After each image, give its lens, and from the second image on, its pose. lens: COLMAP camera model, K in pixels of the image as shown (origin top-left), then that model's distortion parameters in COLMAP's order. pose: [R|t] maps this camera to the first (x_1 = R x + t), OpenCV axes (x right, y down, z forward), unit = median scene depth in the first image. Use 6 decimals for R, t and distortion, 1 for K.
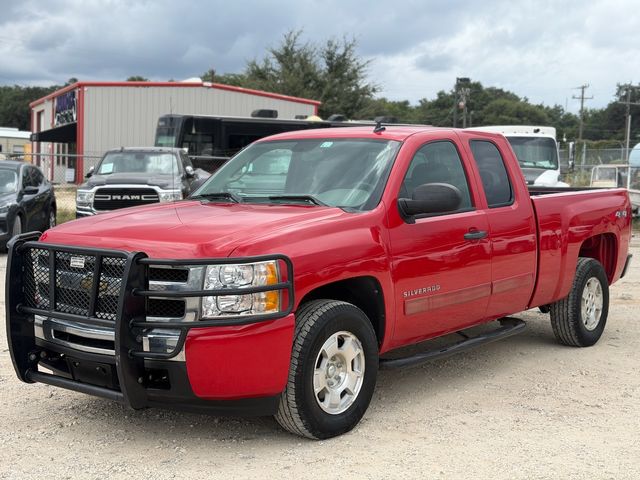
lens RADIAL K [[877.1, 0, 320.0], [0, 877.1, 240.0], [0, 0, 1]] dist [0.046292, 0.005669]
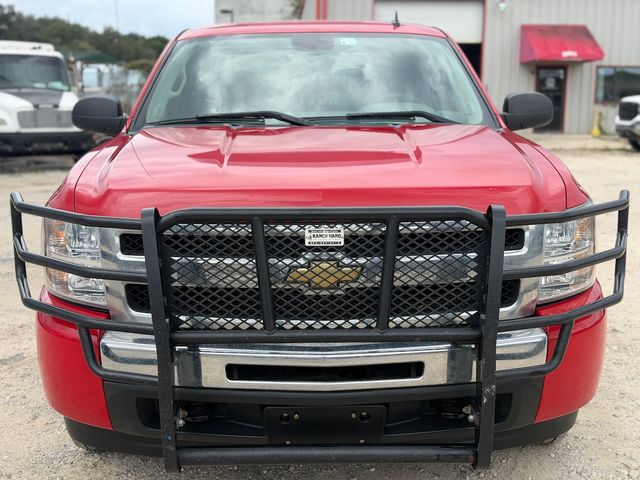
lens RADIAL K [[877.1, 0, 320.0], [0, 877.1, 240.0], [0, 0, 1]] dist [0.046292, 0.005669]
pose [[0.785094, -0.110496, 0.609440, -0.577374], [0.059108, 0.992834, 0.103863, -0.028495], [-0.616549, -0.045519, 0.785999, 0.533472]]
